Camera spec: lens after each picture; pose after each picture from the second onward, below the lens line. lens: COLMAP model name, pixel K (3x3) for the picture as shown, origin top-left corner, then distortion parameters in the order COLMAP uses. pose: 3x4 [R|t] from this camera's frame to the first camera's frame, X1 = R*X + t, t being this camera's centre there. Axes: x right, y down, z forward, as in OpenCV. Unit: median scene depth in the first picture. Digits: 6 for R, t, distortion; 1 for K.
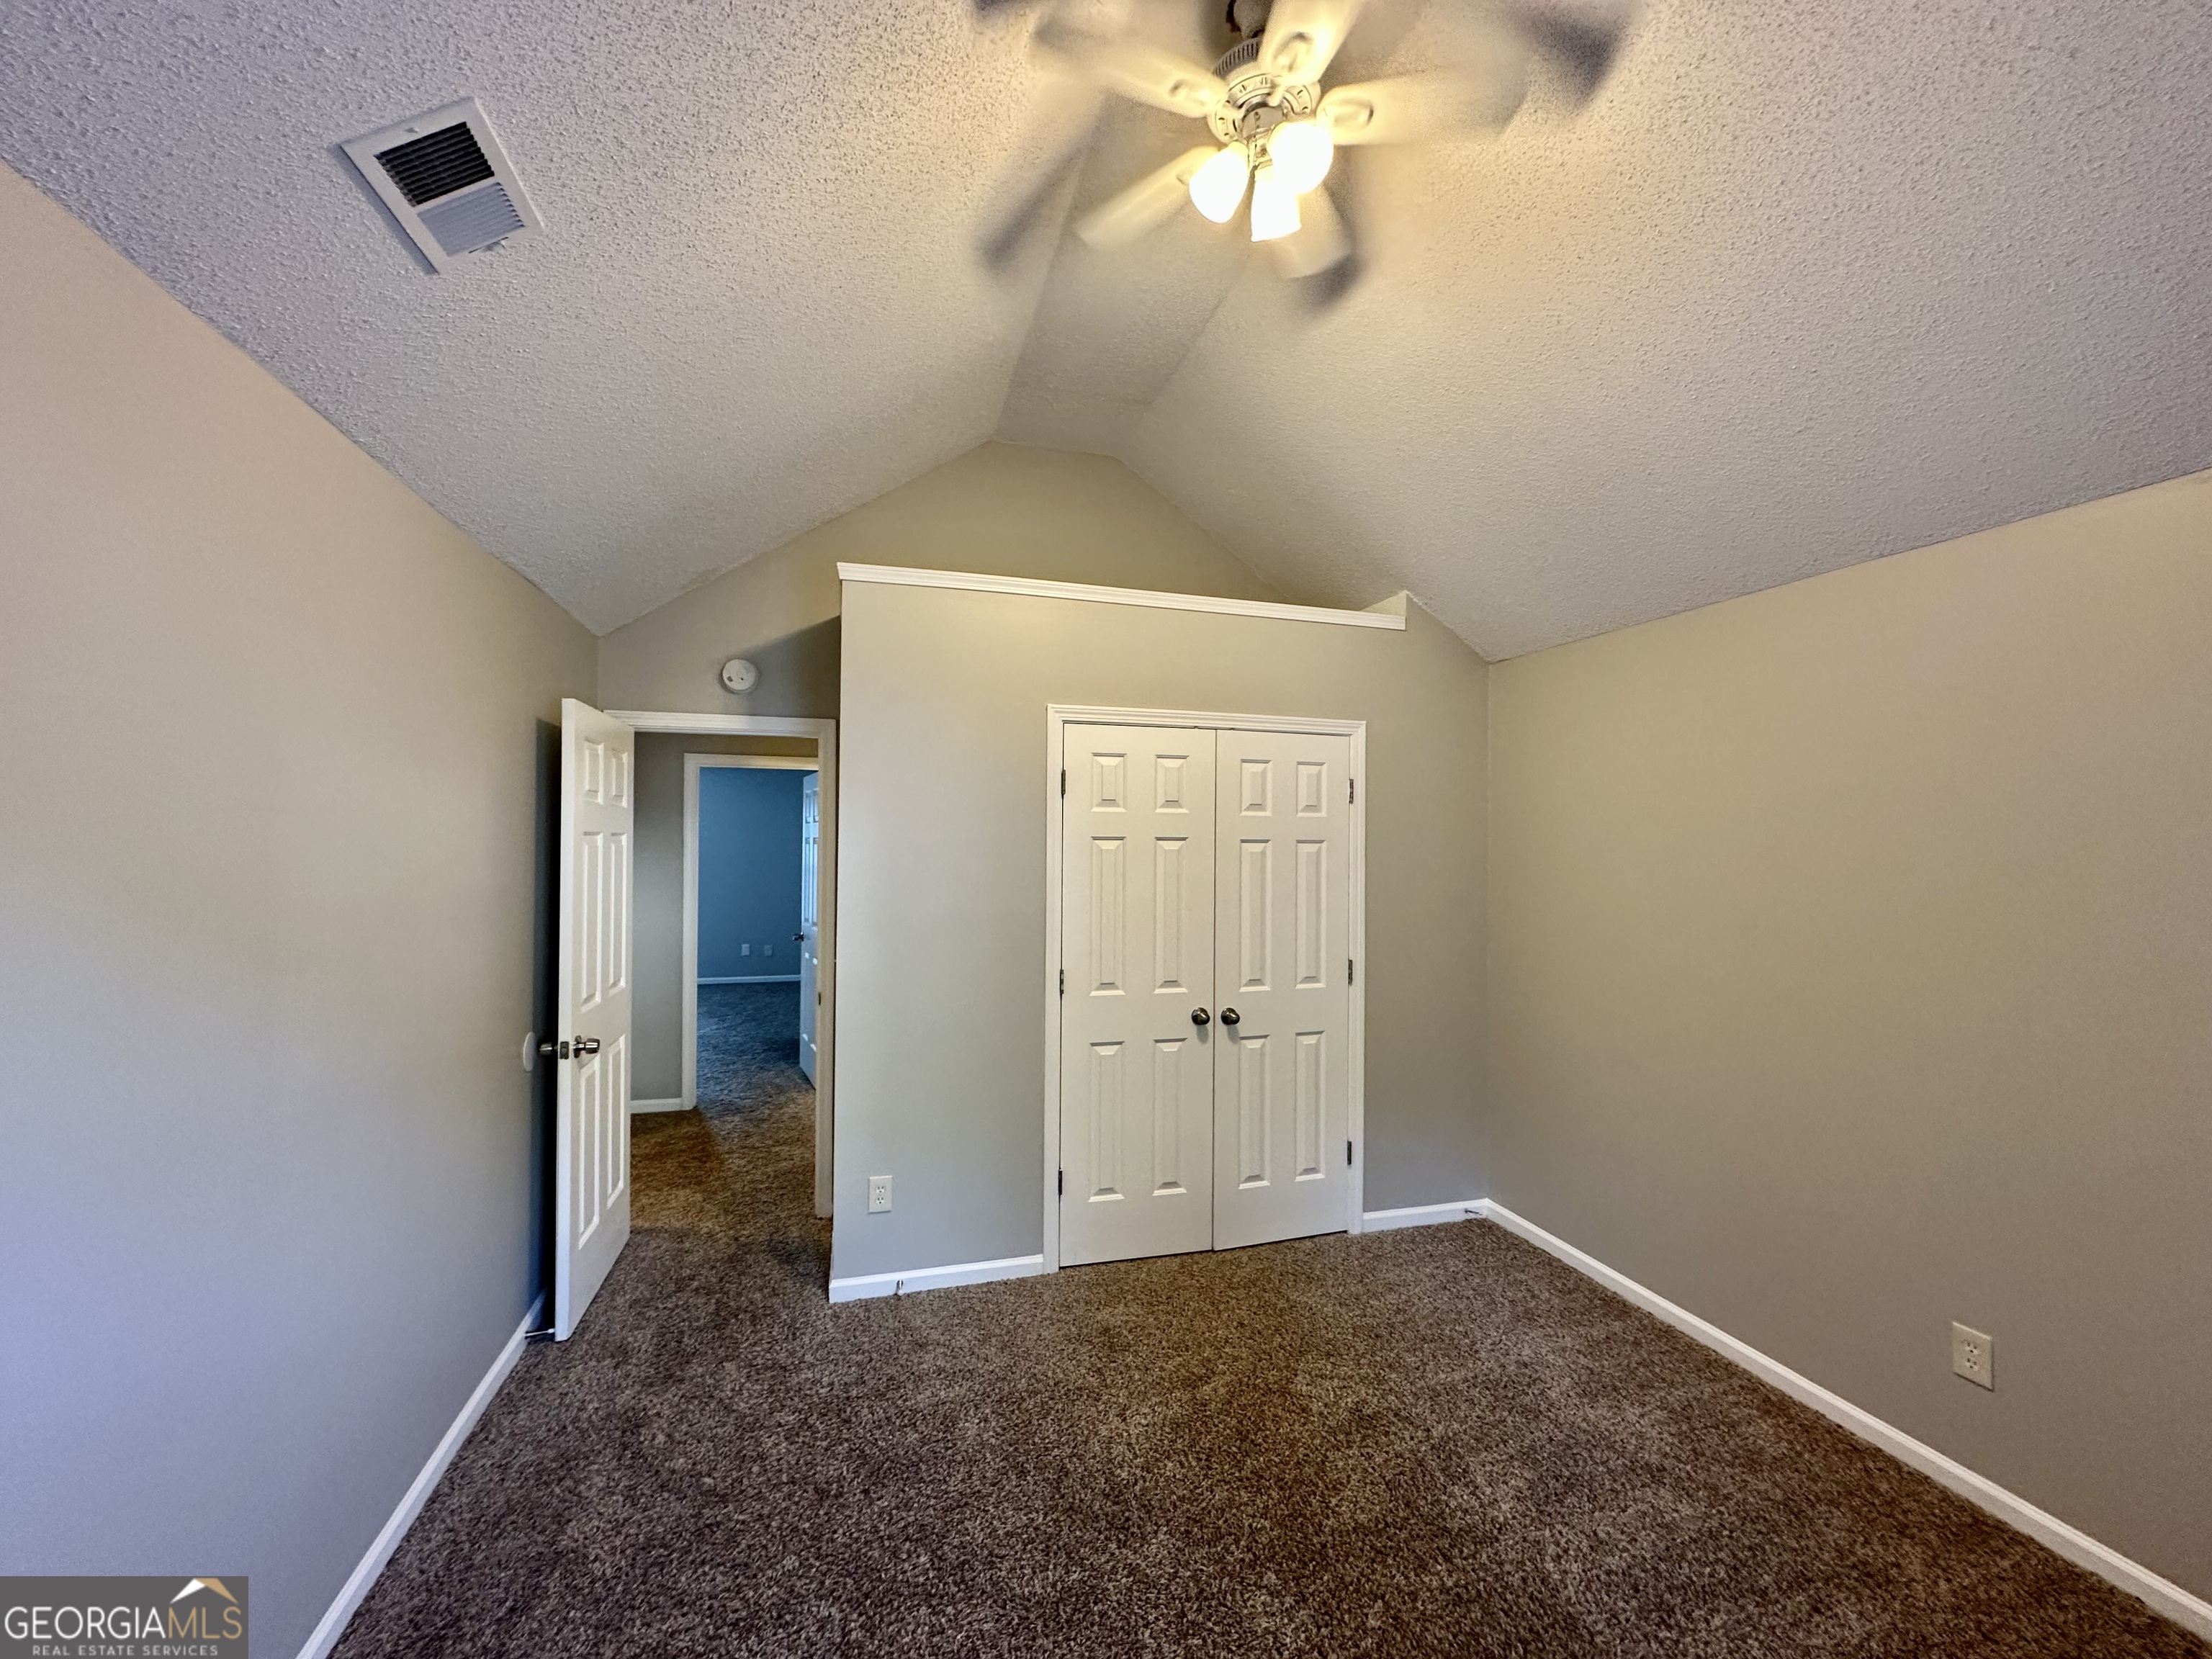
lens RADIAL K [[884.9, 0, 1102.4], [0, 884.9, 836.0], [0, 0, 1]] dist [-0.001694, 0.000516]
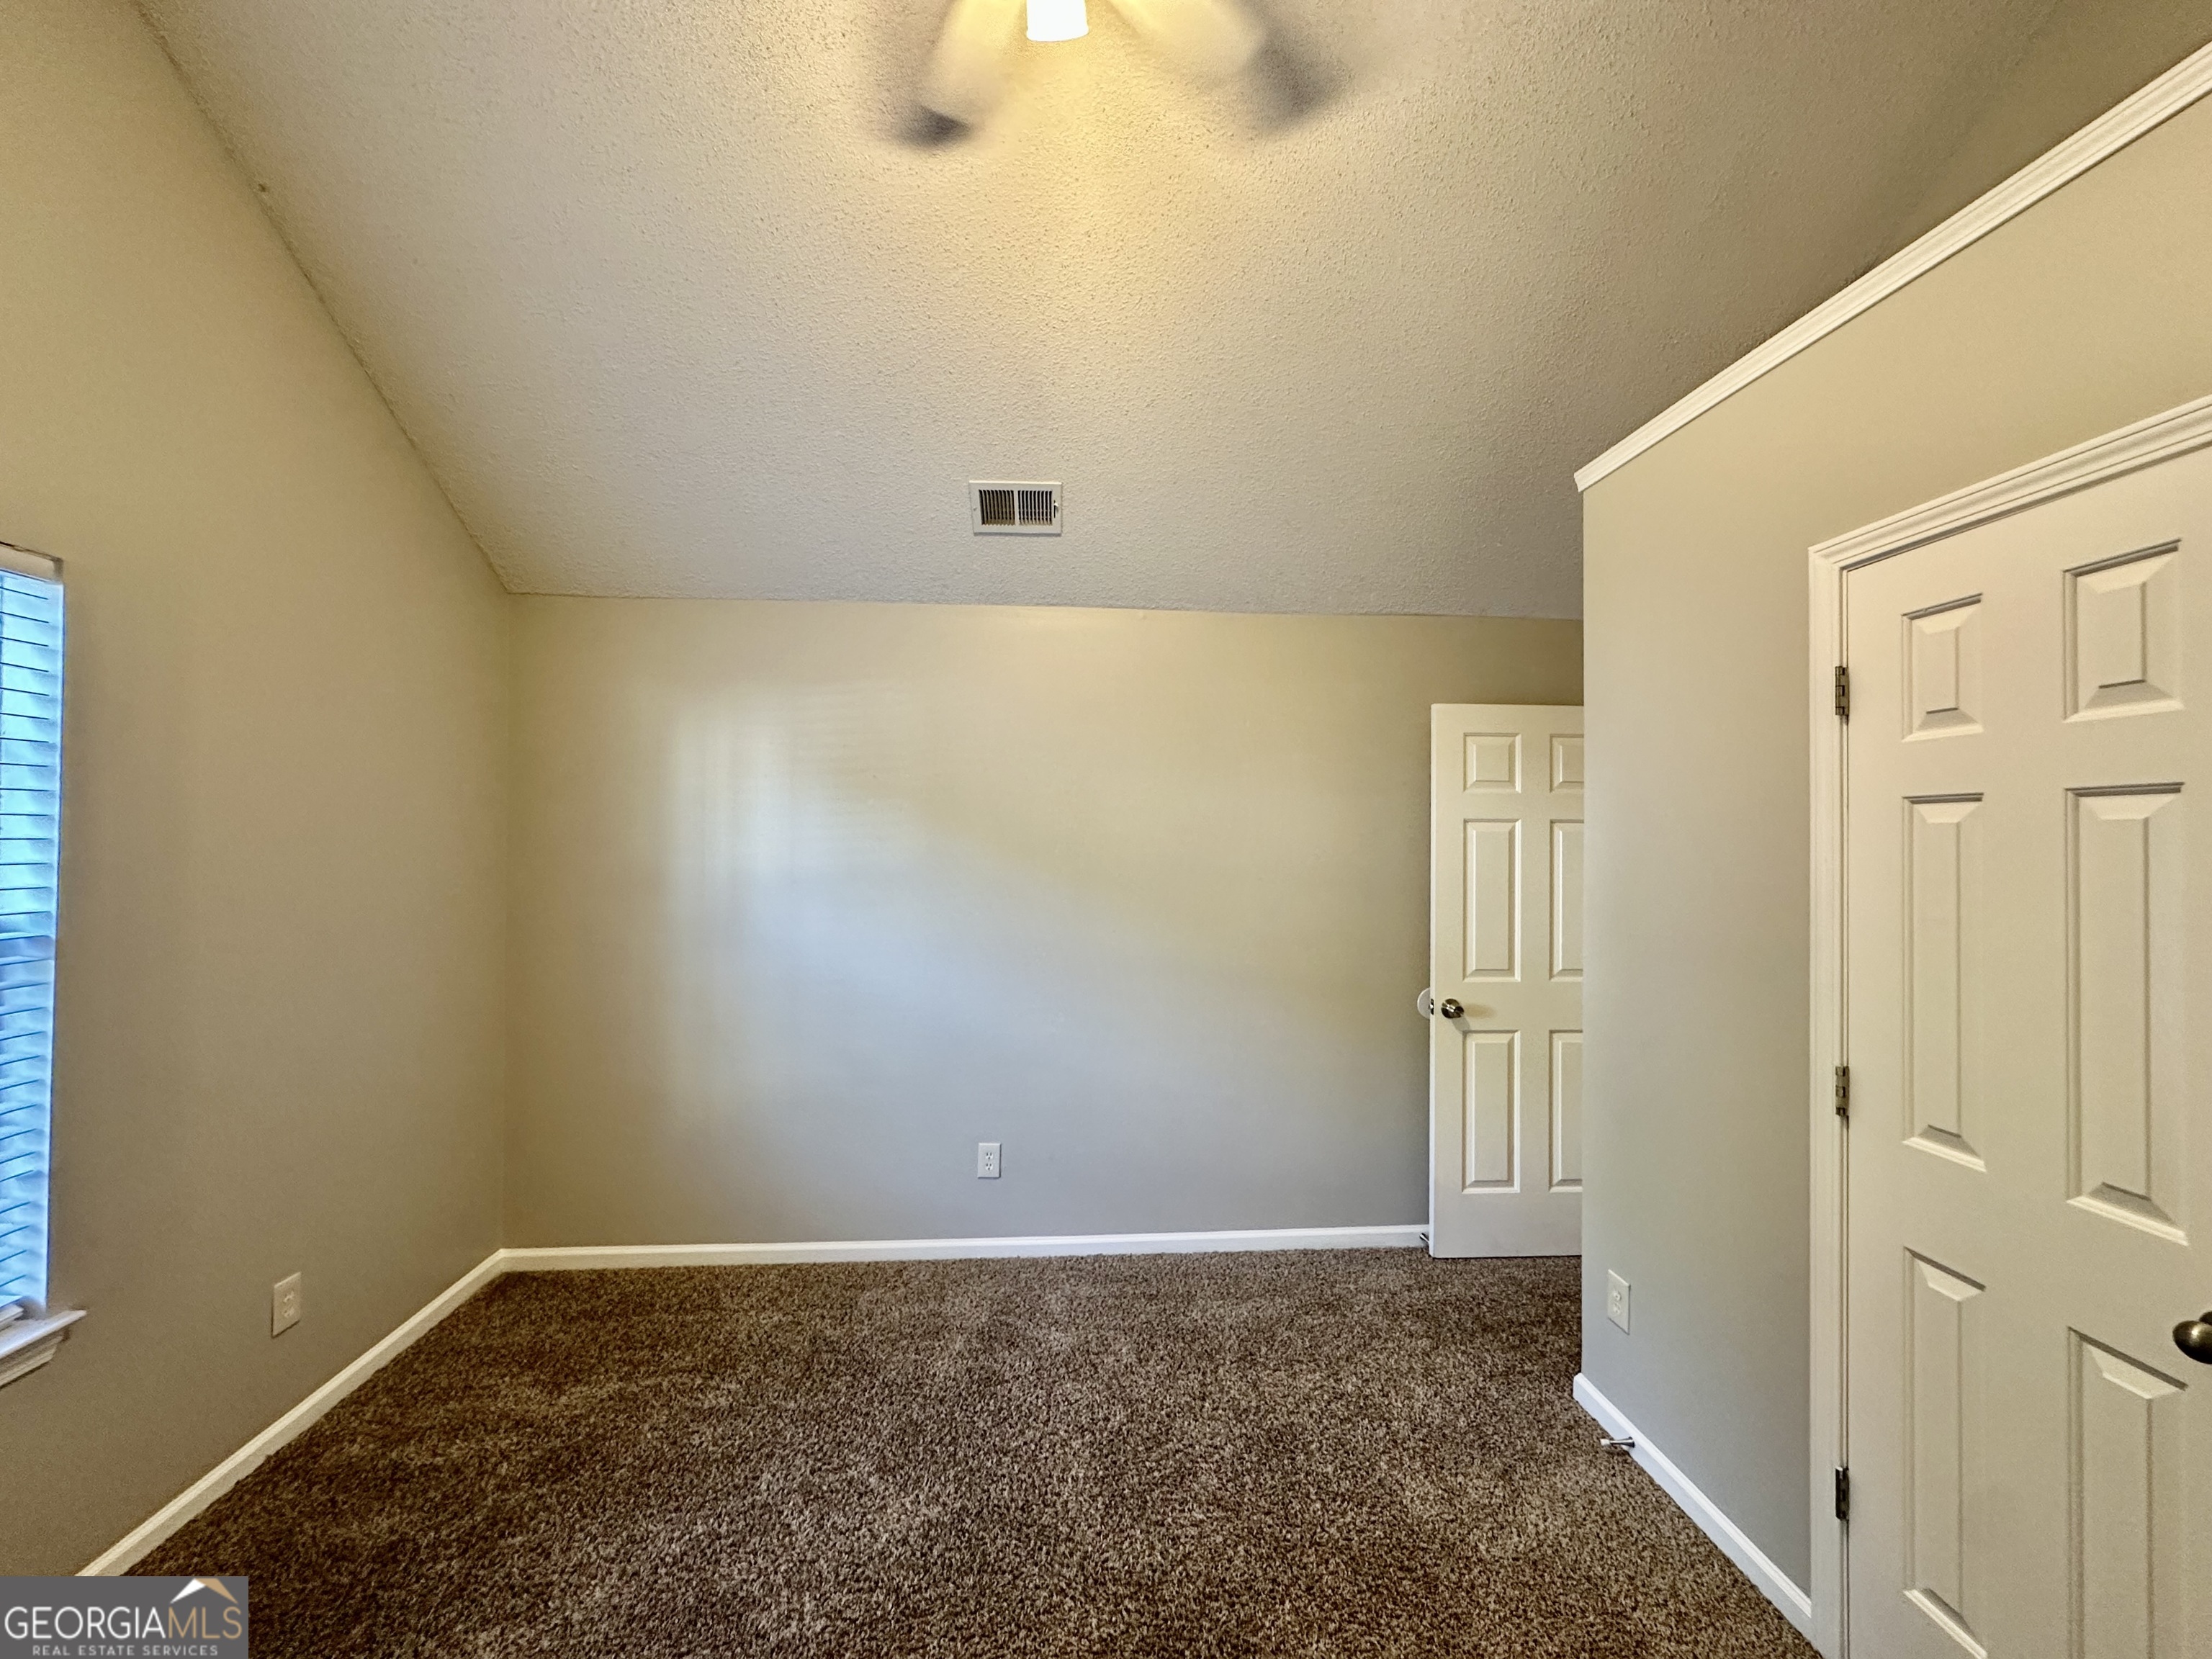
lens RADIAL K [[884.9, 0, 1097.7], [0, 884.9, 832.9], [0, 0, 1]] dist [-0.001694, 0.000516]
pose [[-0.215272, -0.015506, -0.976431, 0.523516], [-0.001726, 0.999878, -0.015498, 0.027235], [0.976553, -0.001651, -0.215272, 0.686135]]
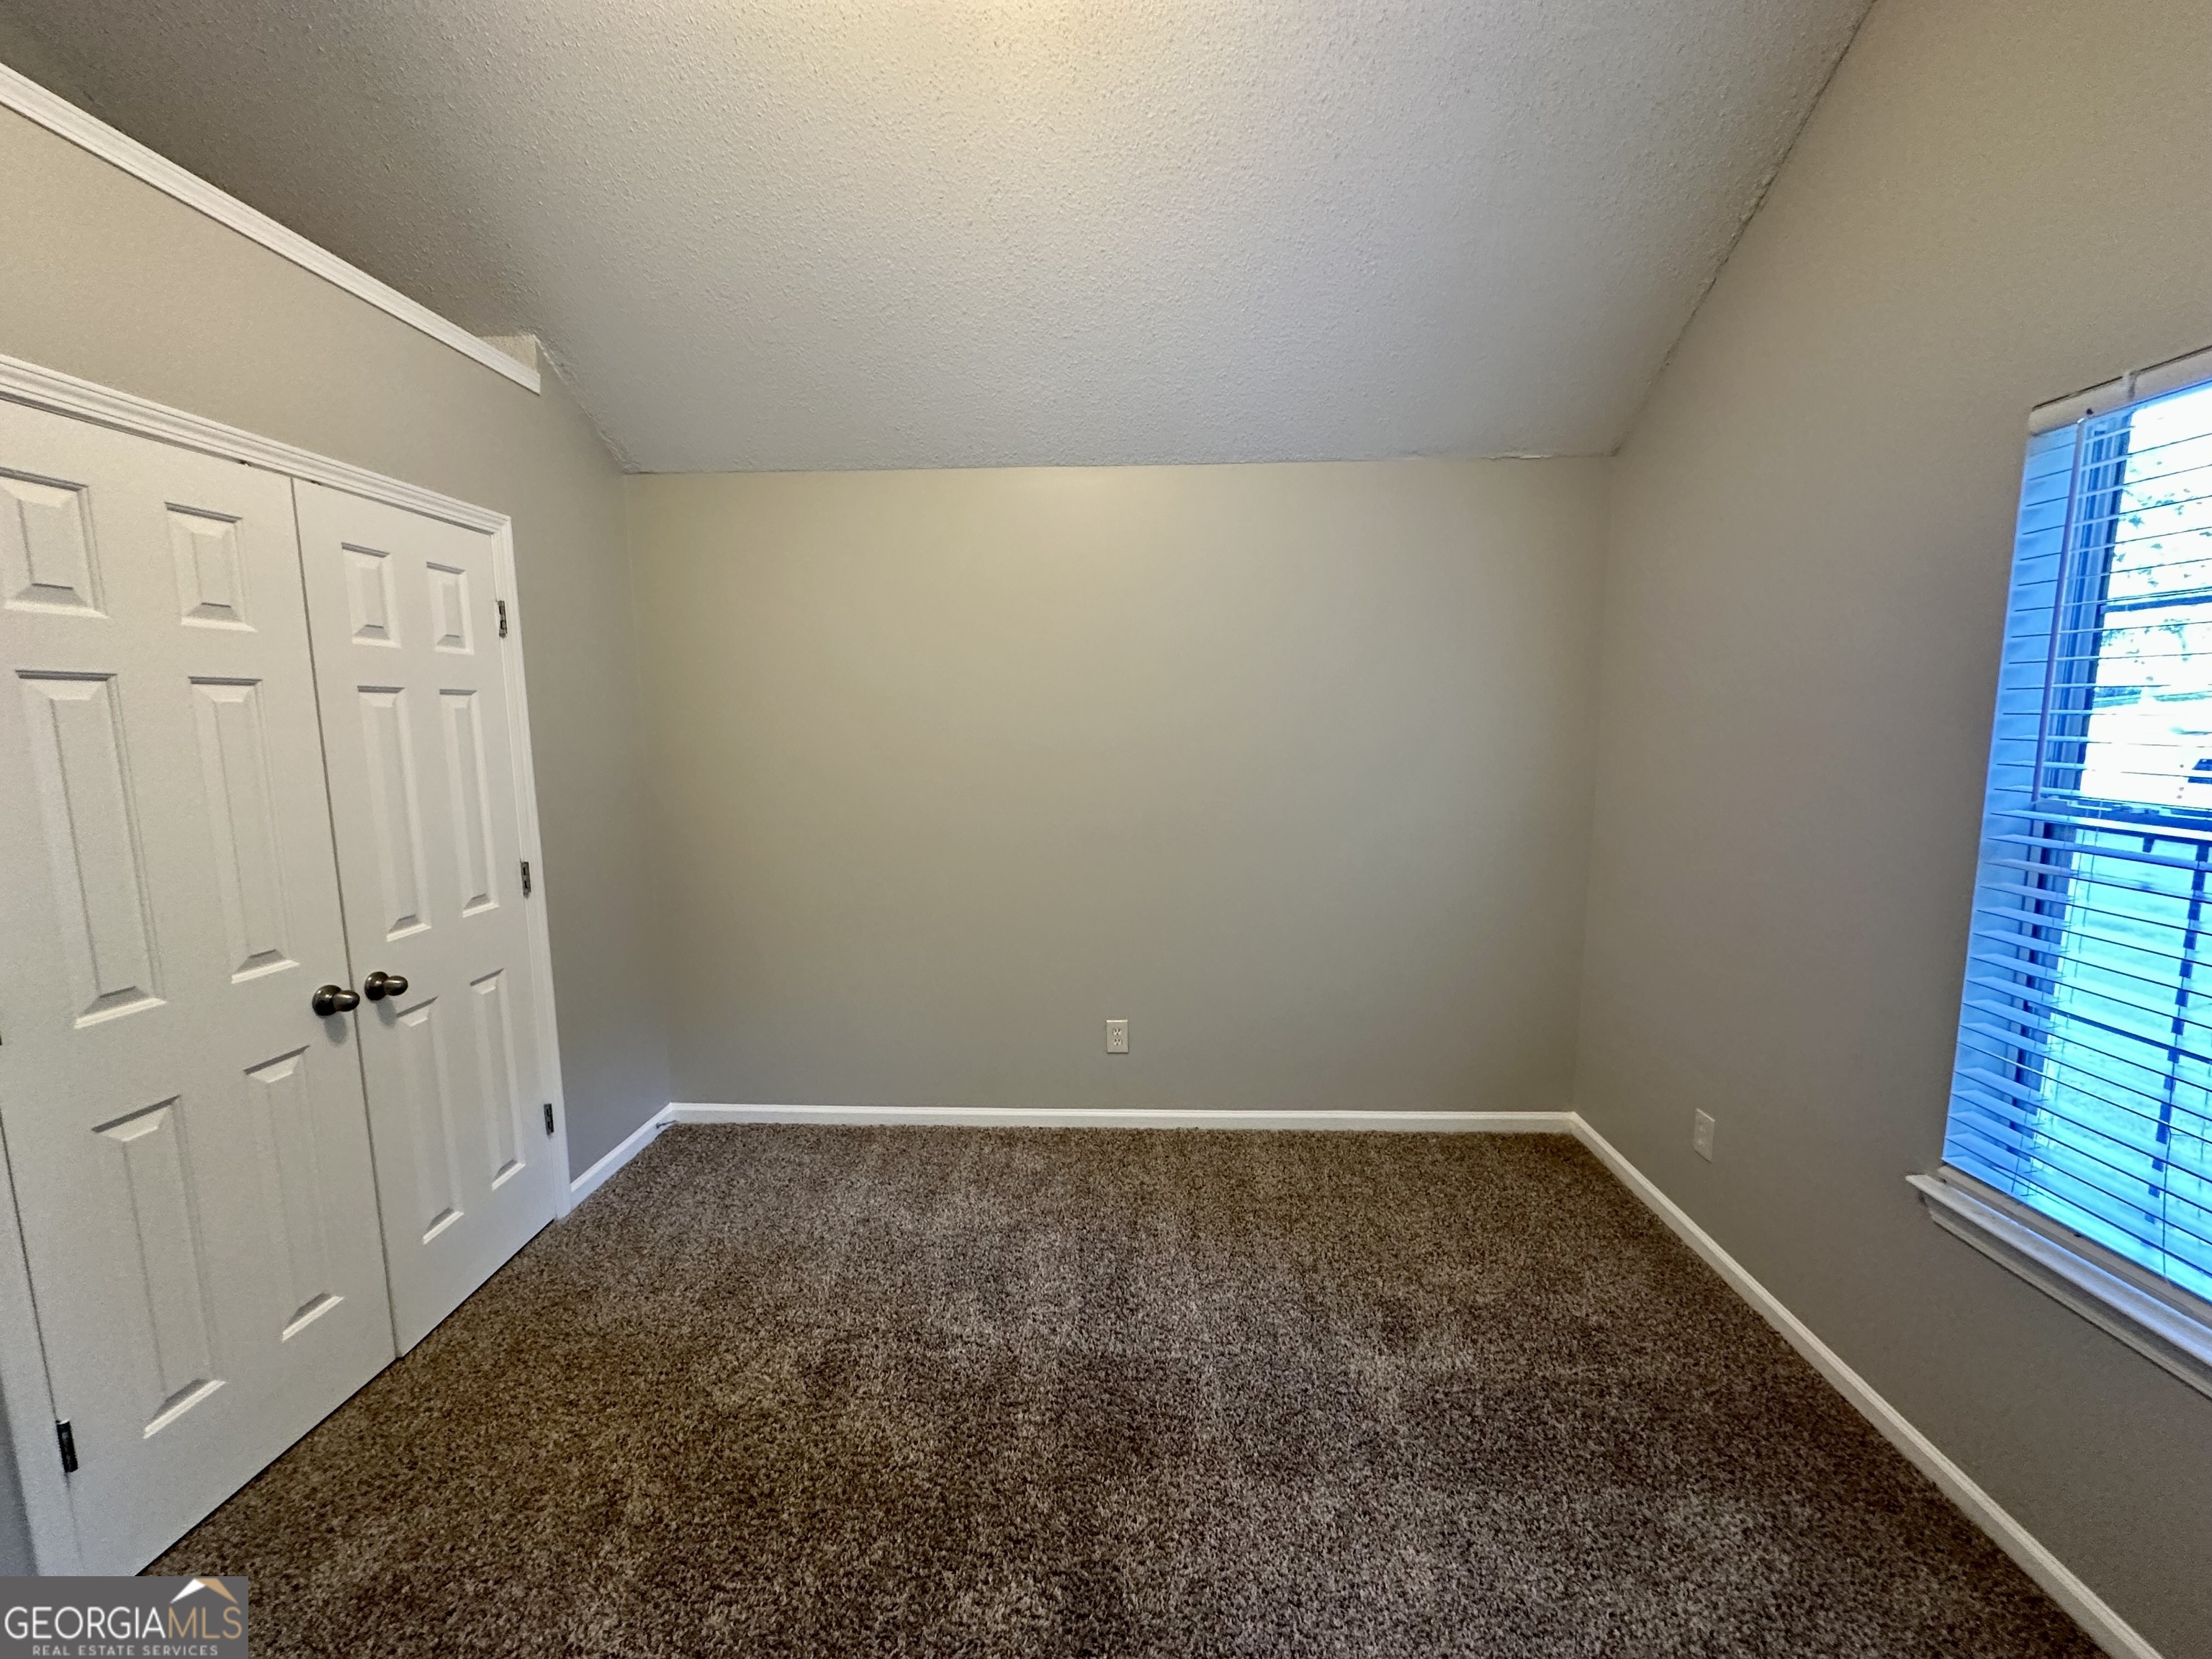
lens RADIAL K [[884.9, 0, 1102.9], [0, 884.9, 835.6], [0, 0, 1]] dist [-0.001694, 0.000516]
pose [[0.313953, -0.137126, 0.939484, -0.257729], [0.000251, 0.989527, 0.144347, 0.018058], [-0.949438, -0.045082, 0.310700, 0.366822]]
